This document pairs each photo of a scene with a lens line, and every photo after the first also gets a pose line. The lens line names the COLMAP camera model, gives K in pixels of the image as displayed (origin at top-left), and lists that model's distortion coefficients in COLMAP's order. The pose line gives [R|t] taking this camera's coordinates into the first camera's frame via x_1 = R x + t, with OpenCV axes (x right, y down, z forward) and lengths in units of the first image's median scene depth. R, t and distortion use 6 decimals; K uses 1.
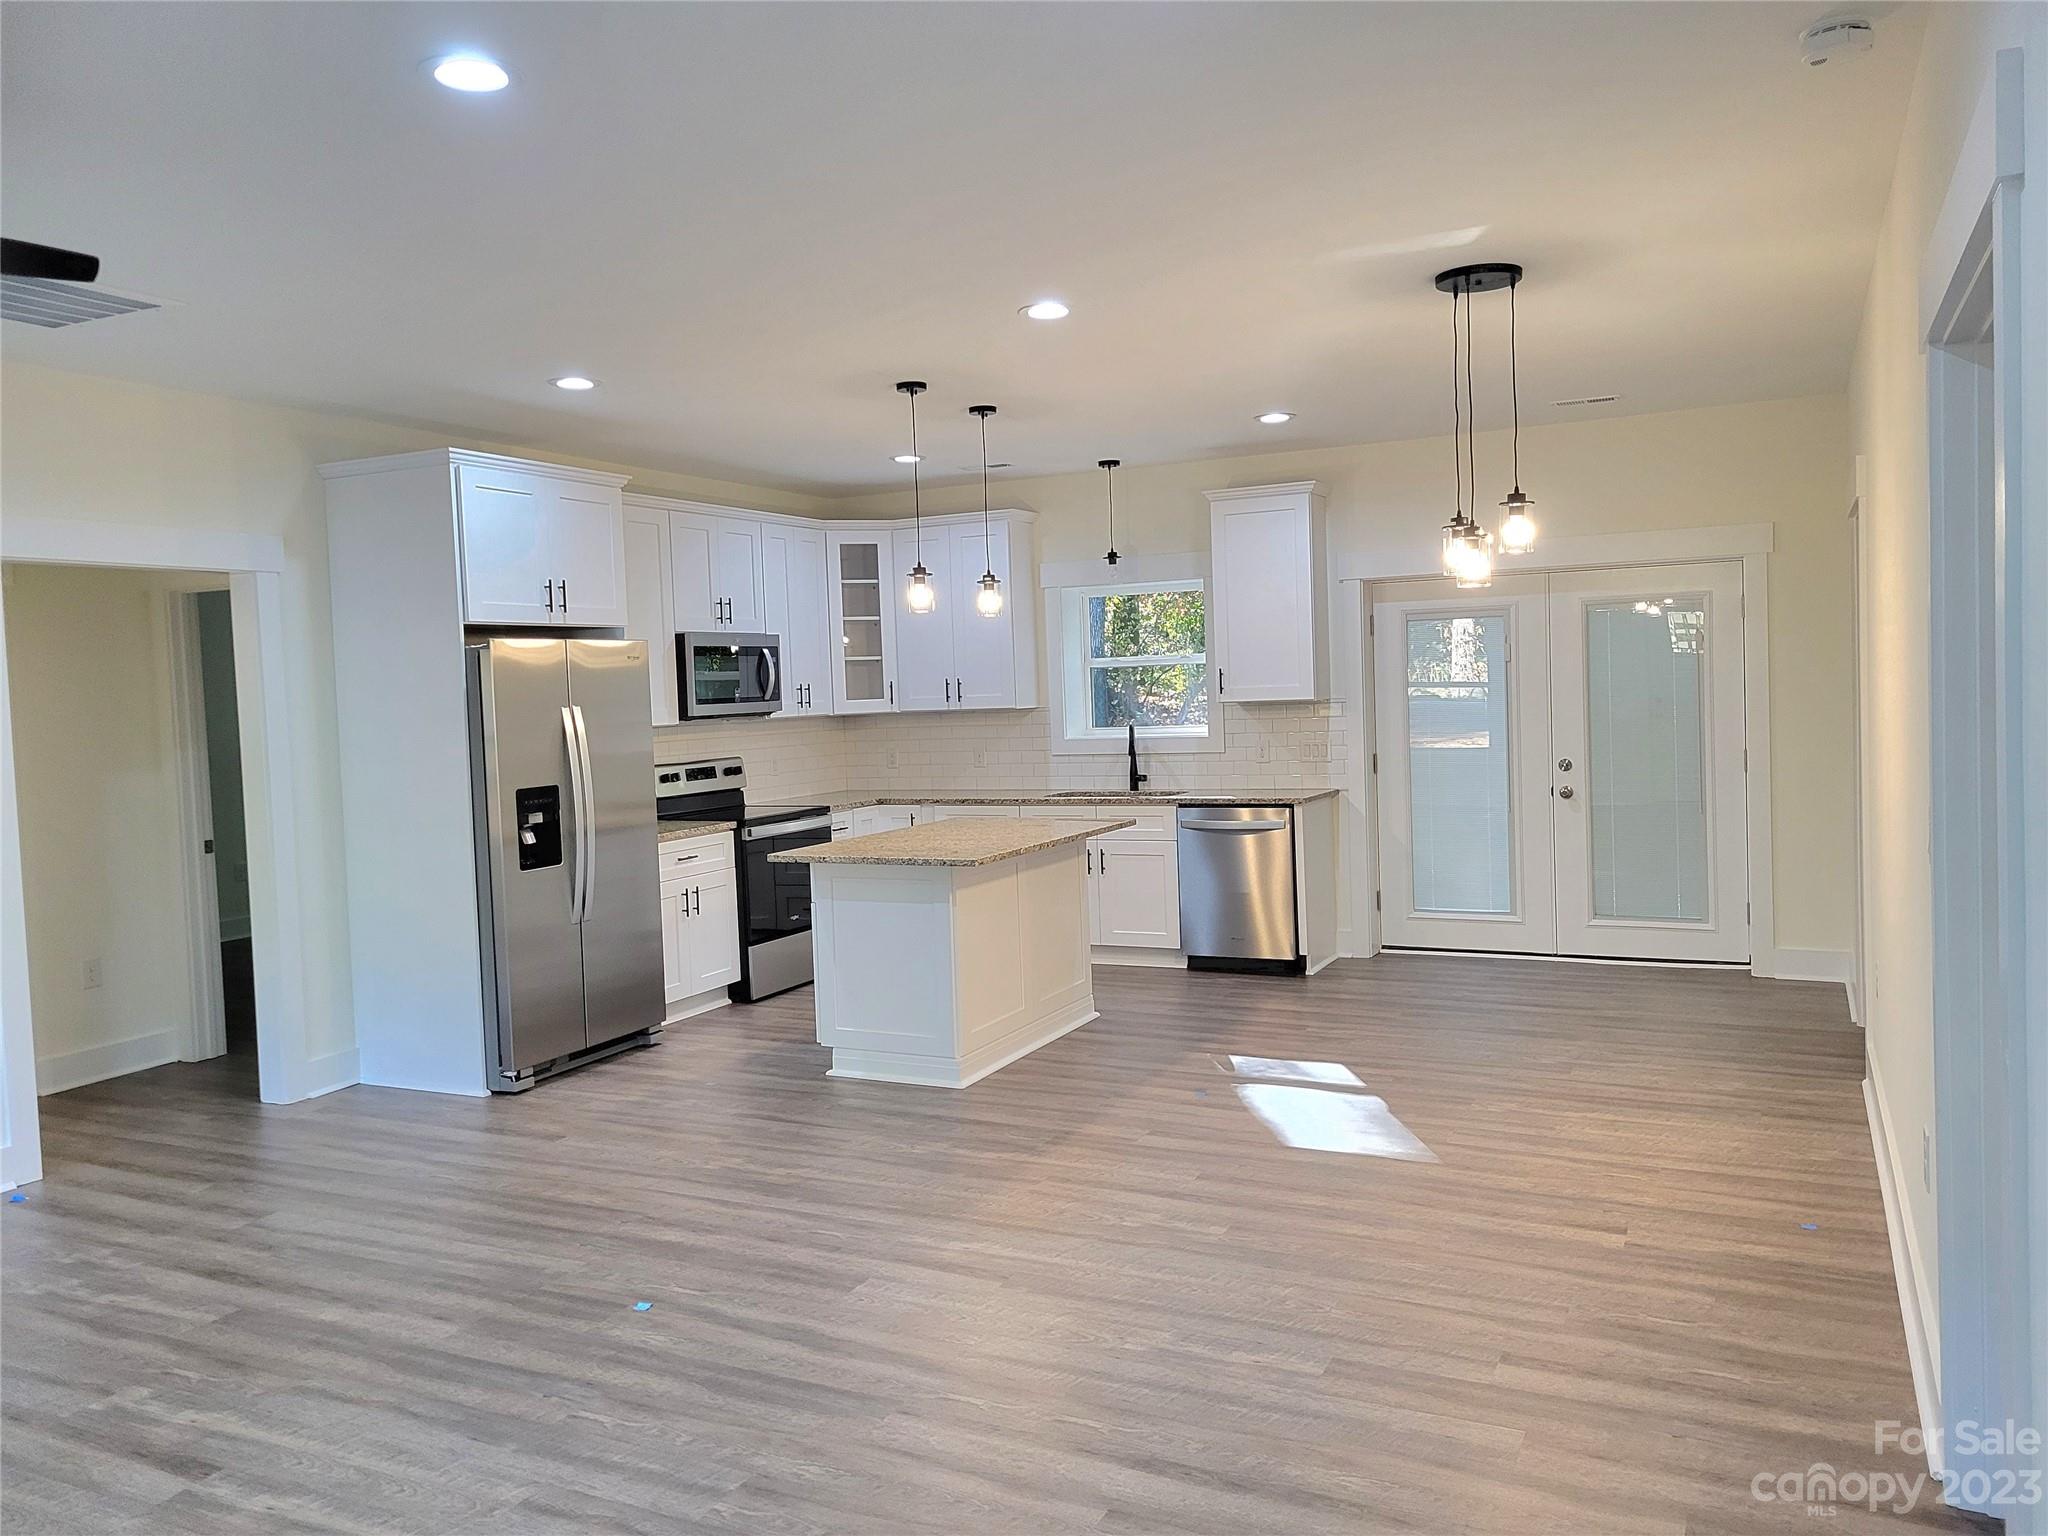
lens RADIAL K [[1538.1, 0, 1021.9], [0, 1538.1, 752.4], [0, 0, 1]] dist [0.059457, -0.035772]
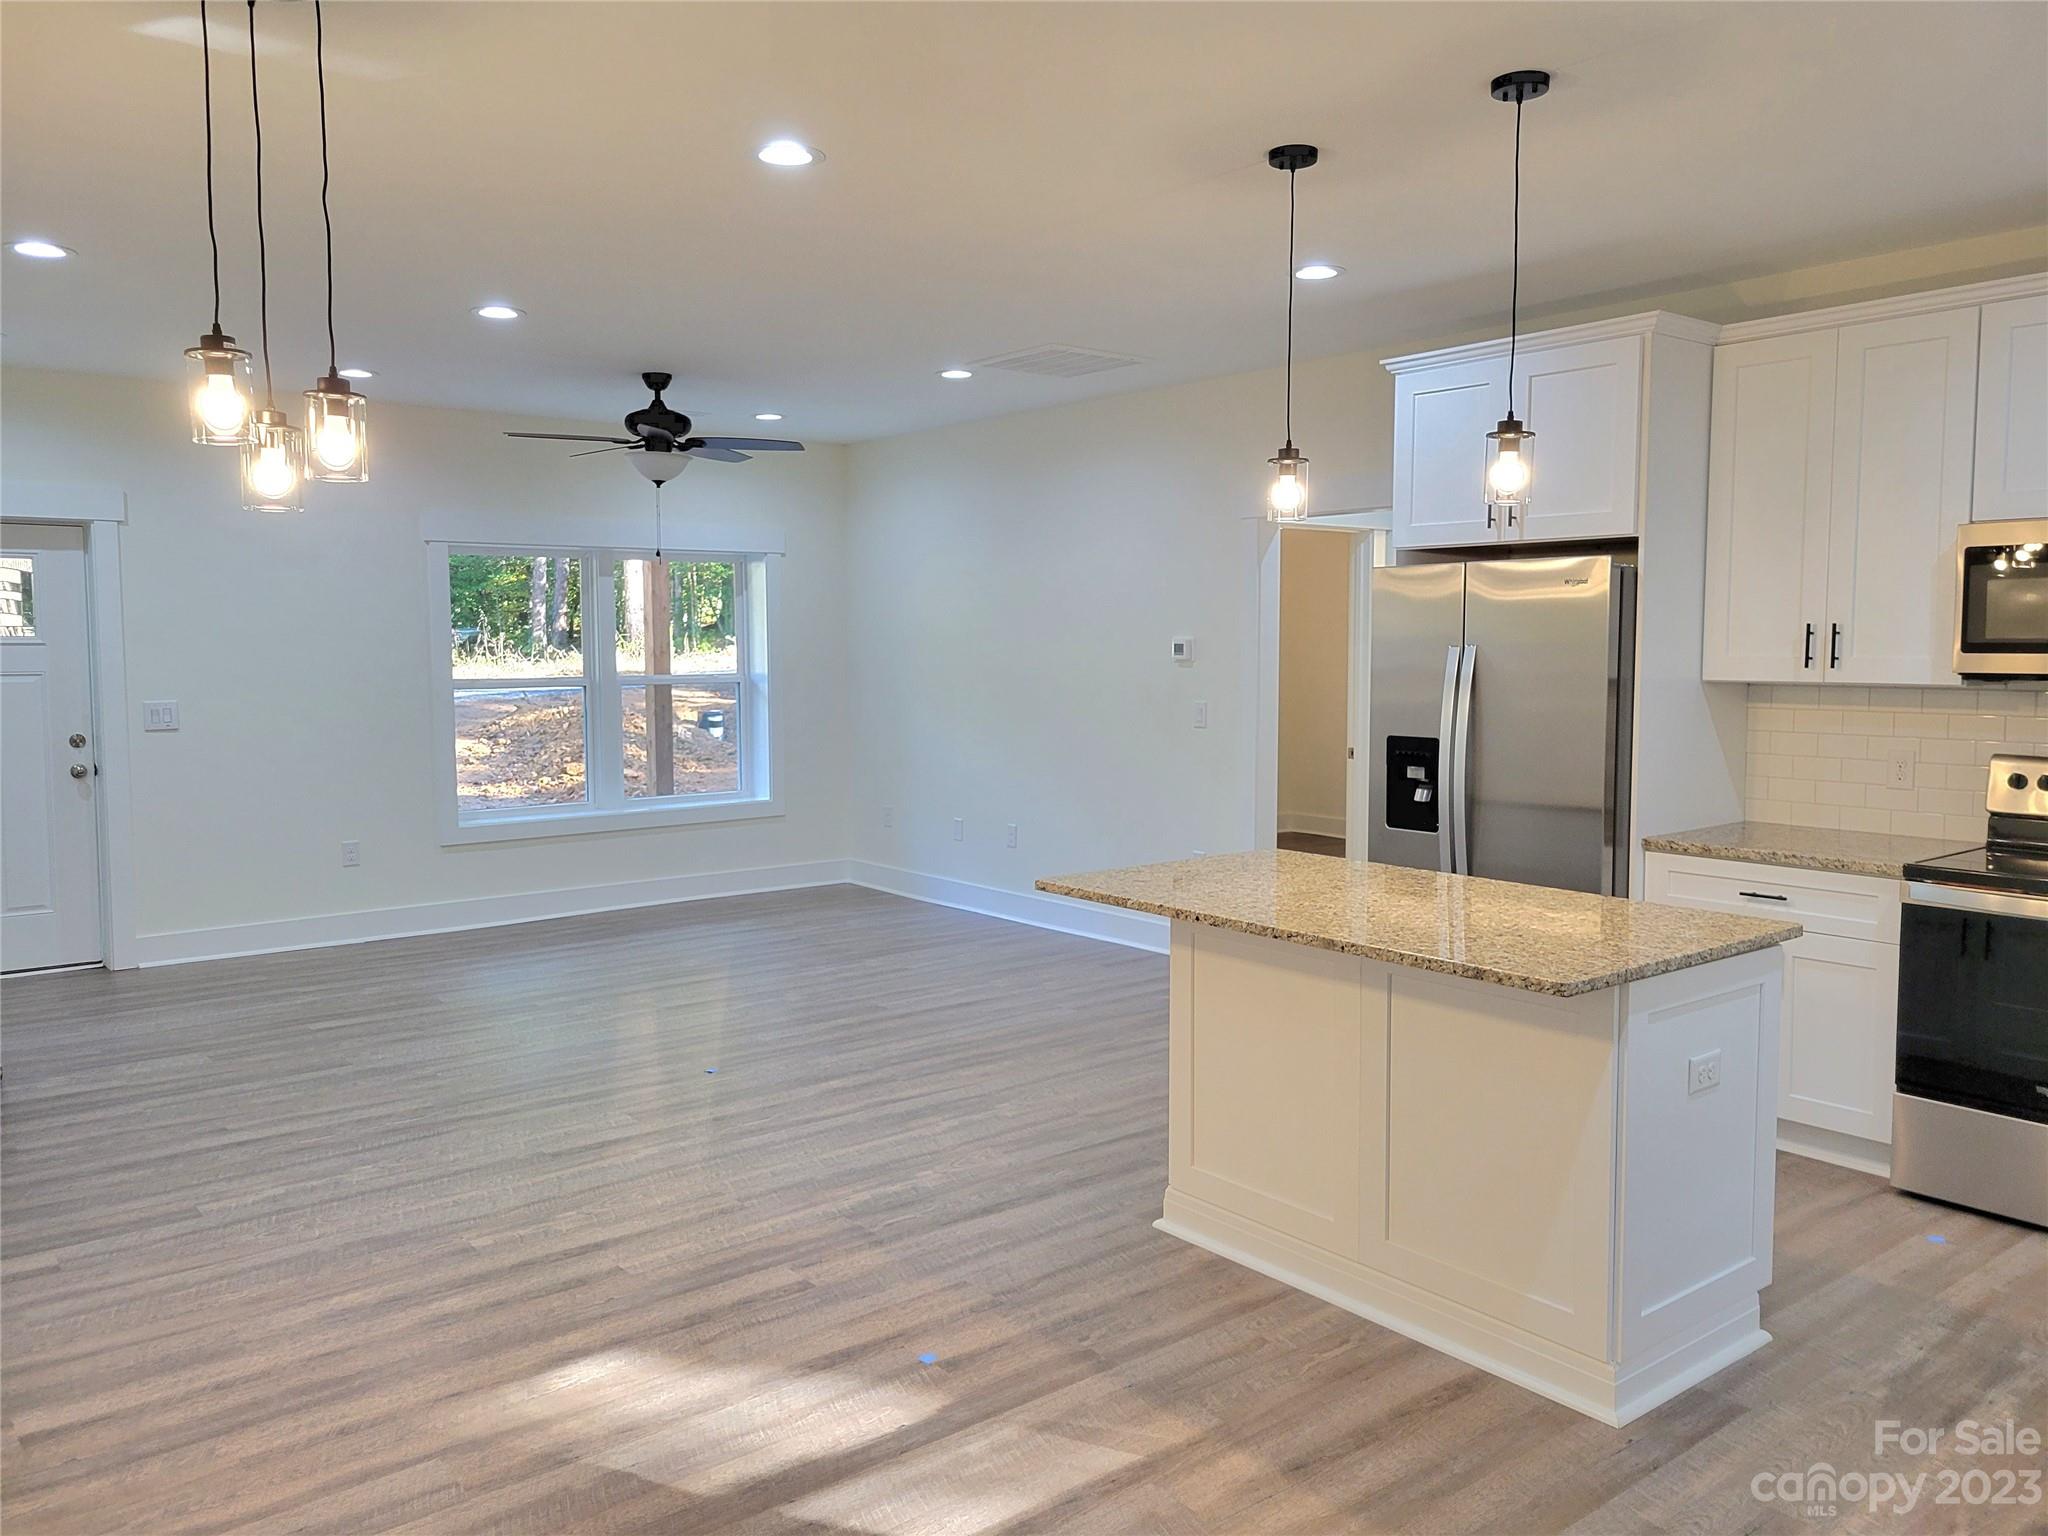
lens RADIAL K [[1538.1, 0, 1033.2], [0, 1538.1, 750.3], [0, 0, 1]] dist [0.059457, -0.035772]
pose [[-0.417091, 0.105022, -0.902777, 0.582355], [-0.023390, 0.991732, 0.126177, -0.077990], [0.908564, 0.073743, -0.411186, 1.214983]]
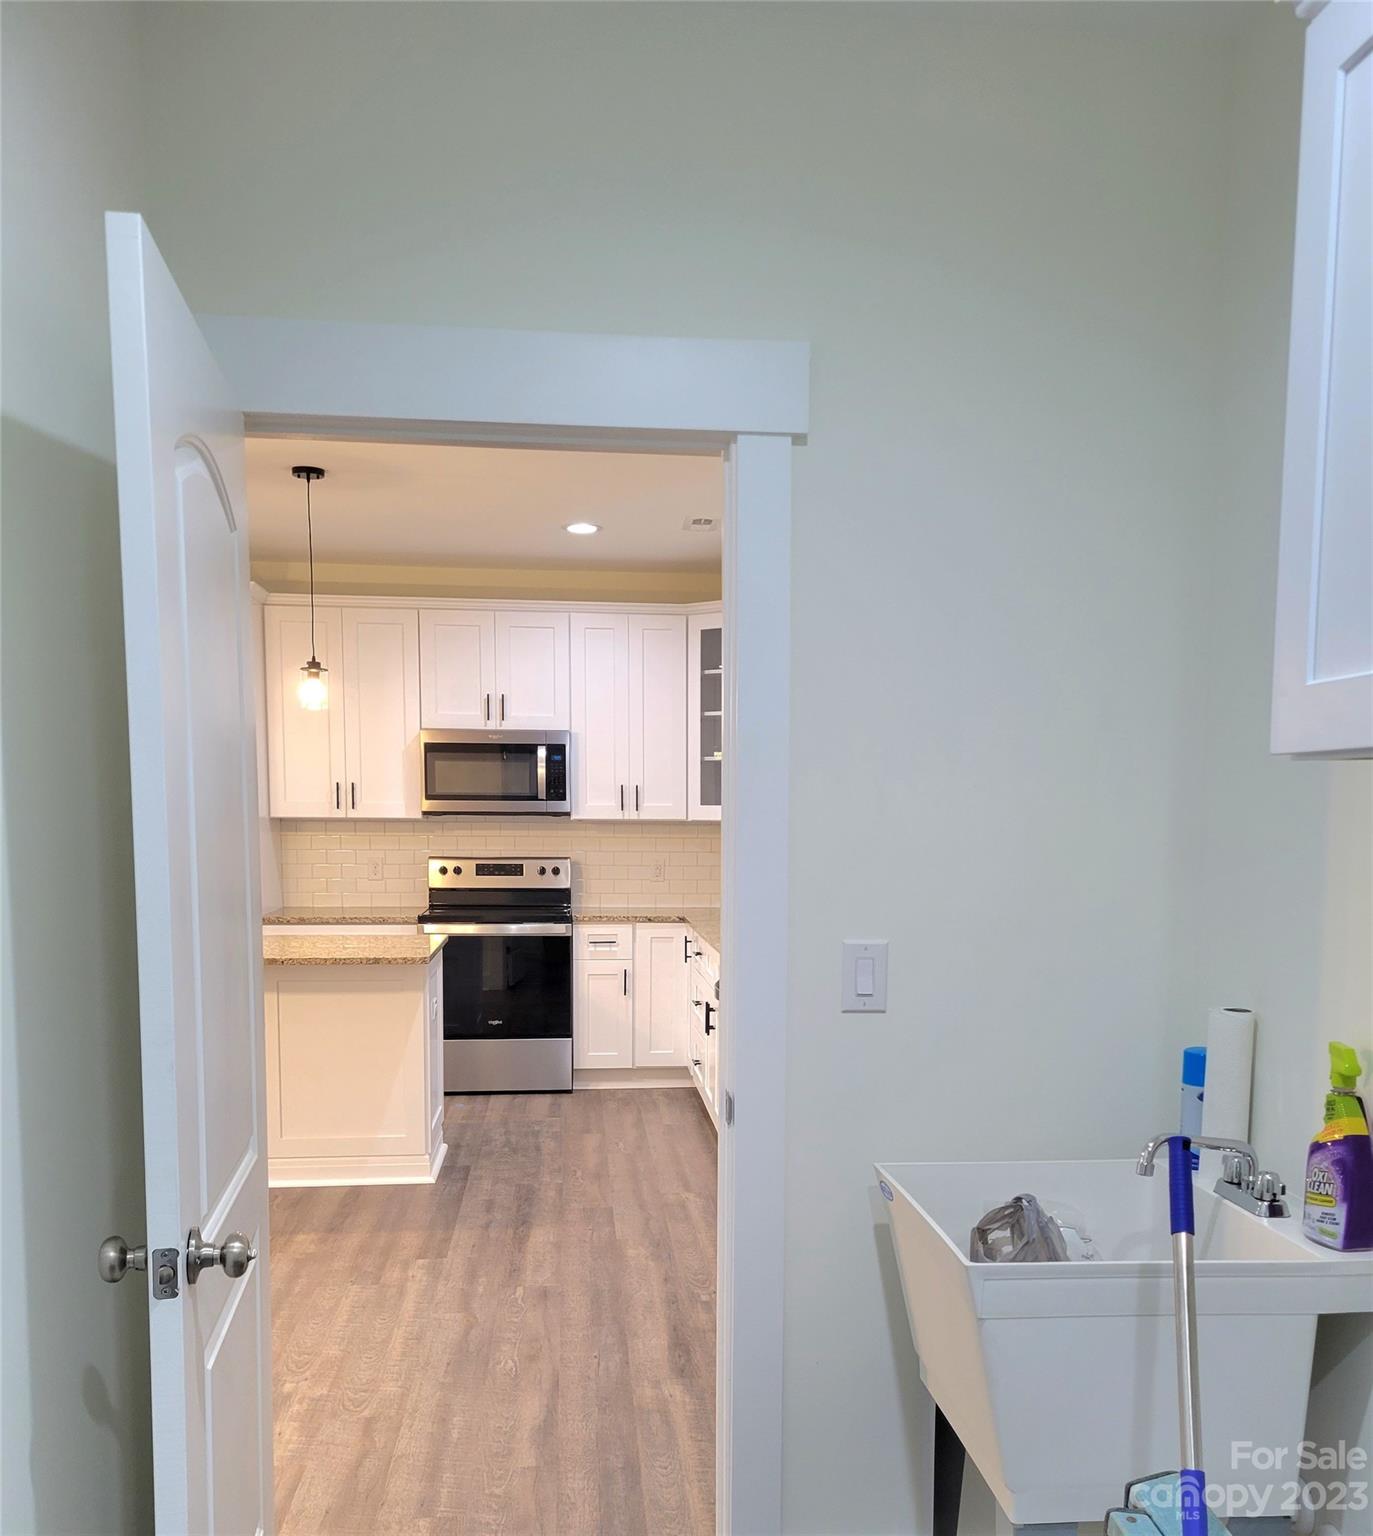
lens RADIAL K [[1484.4, 0, 731.3], [0, 1484.4, 953.1], [0, 0, 1]] dist [0.057828, 0.000000]
pose [[0.538278, 0.123479, -0.833673, 0.965211], [-0.064470, 0.992343, 0.105354, -0.062172], [0.840298, -0.002963, 0.542117, 0.827433]]
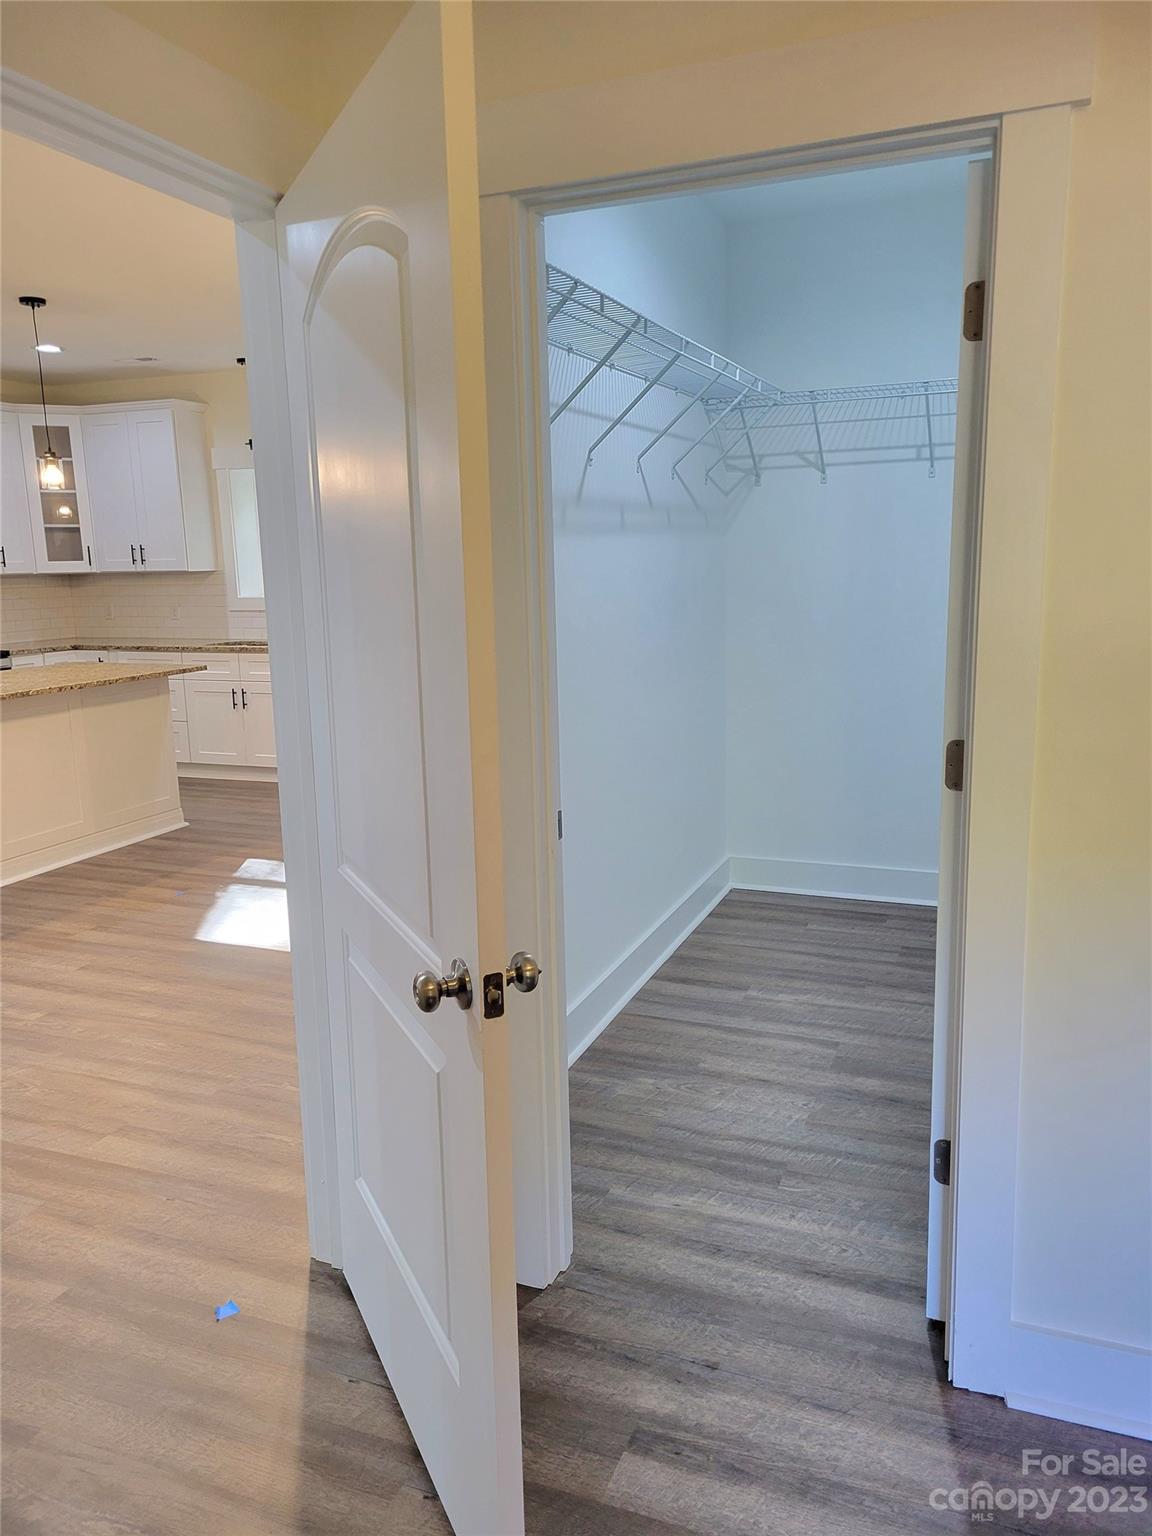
lens RADIAL K [[1153.6, 0, 588.1], [0, 1153.6, 766.5], [0, 0, 1]] dist [0.059457, -0.035772]
pose [[0.996624, -0.000022, 0.082106, 0.349029], [-0.011124, 0.990745, 0.135283, -0.005237], [-0.081349, -0.135739, 0.987399, 0.077466]]
